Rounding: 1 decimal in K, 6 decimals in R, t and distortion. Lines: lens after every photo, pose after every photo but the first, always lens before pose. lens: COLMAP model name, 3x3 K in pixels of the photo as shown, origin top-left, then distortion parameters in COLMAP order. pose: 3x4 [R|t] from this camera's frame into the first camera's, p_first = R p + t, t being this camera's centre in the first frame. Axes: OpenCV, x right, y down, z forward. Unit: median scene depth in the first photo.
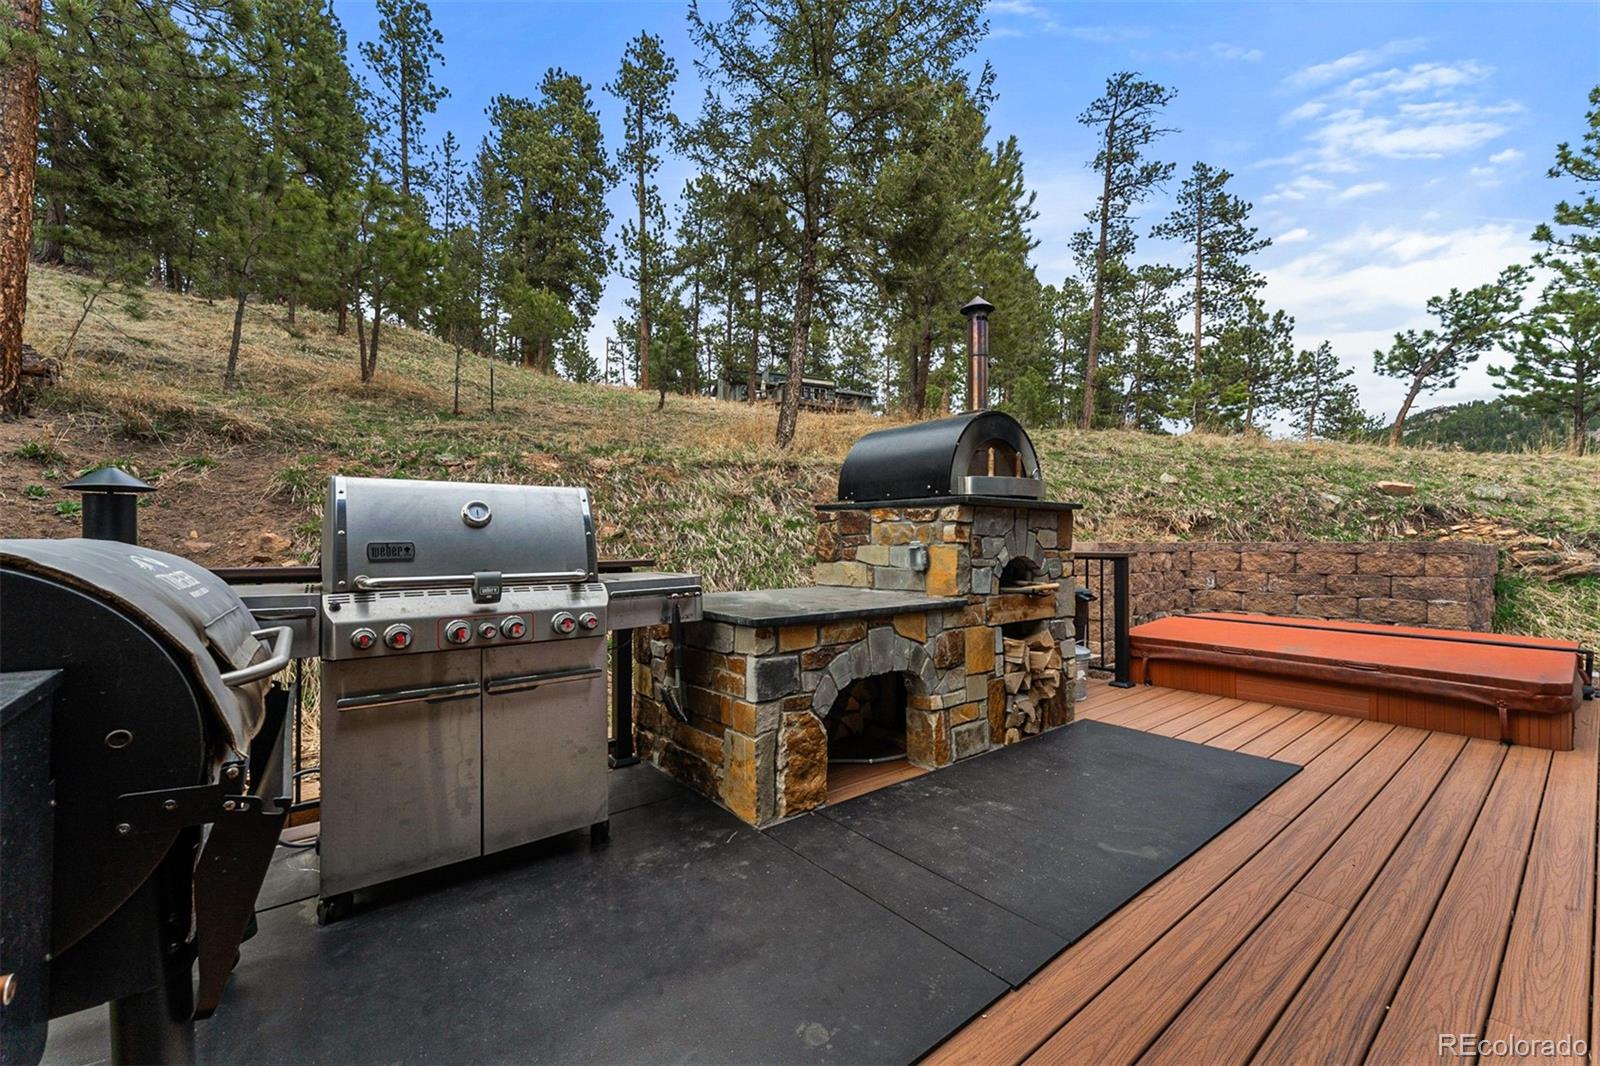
lens RADIAL K [[635.9, 0, 798.9], [0, 635.9, 529.1], [0, 0, 1]] dist [-0.000287, 0.000223]
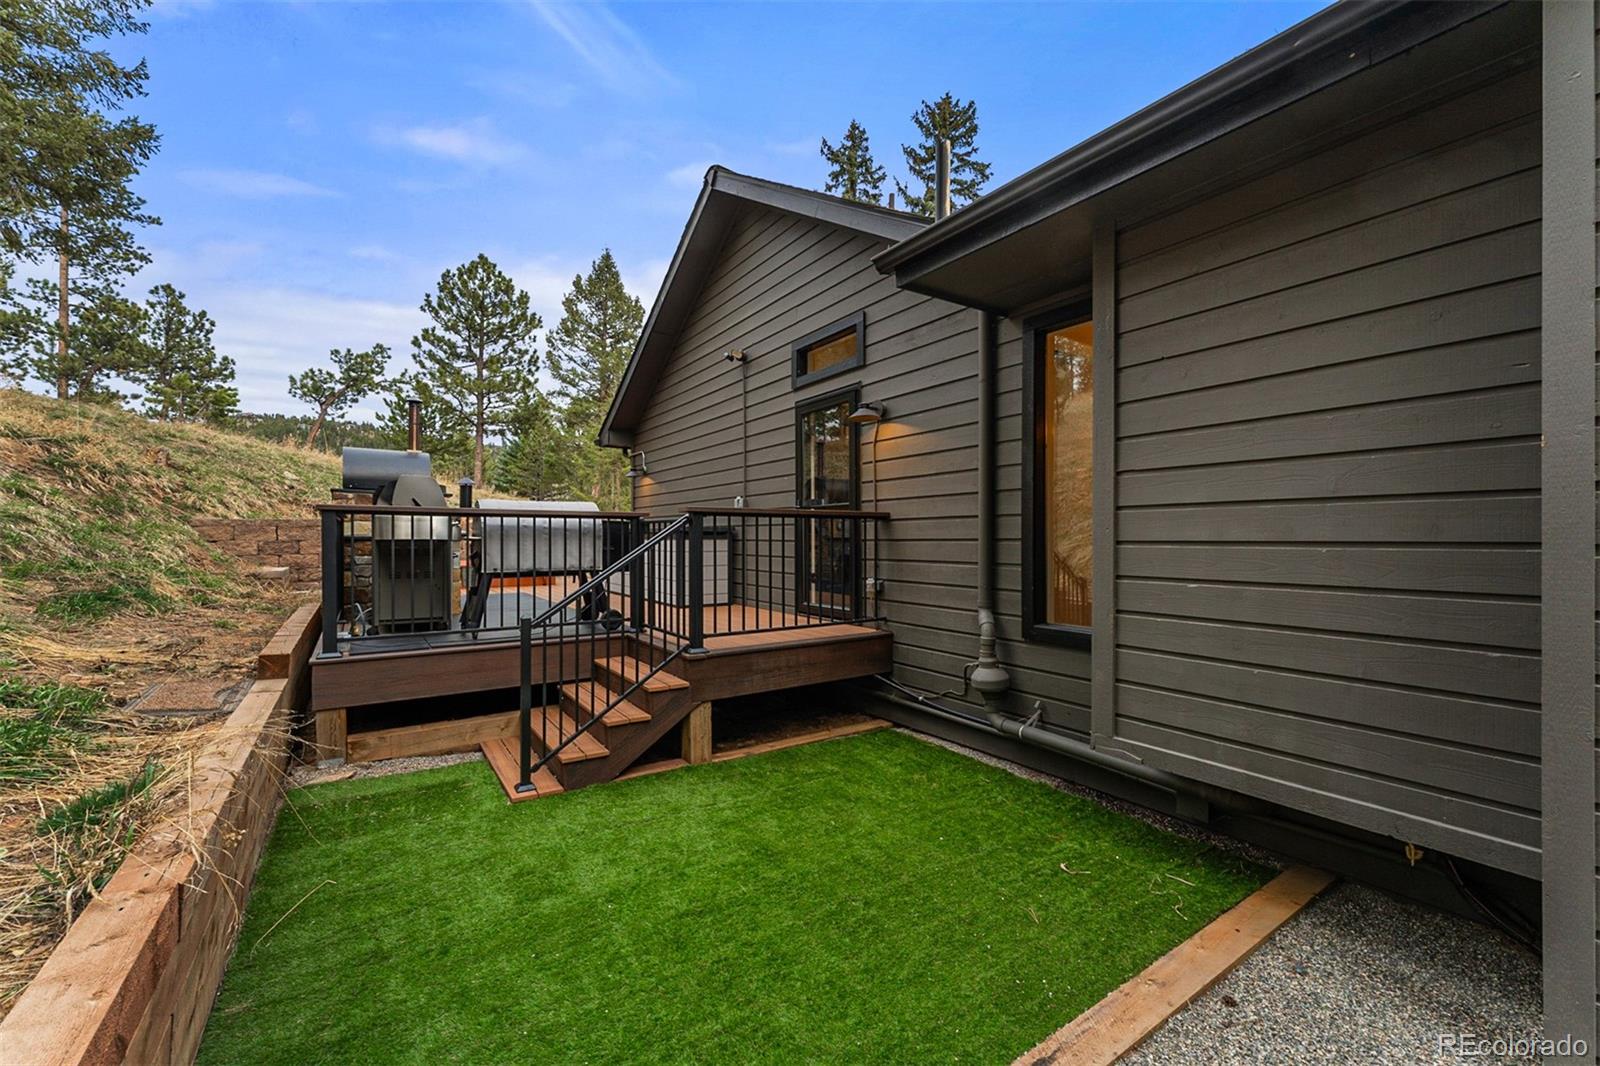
lens RADIAL K [[635.9, 0, 799.7], [0, 635.9, 535.8], [0, 0, 1]] dist [-0.000287, 0.000223]
pose [[0.064571, 0.005672, 0.997897, -0.251351], [-0.020836, 0.999774, -0.004334, 0.011431], [-0.997696, -0.020513, 0.064675, -0.061884]]
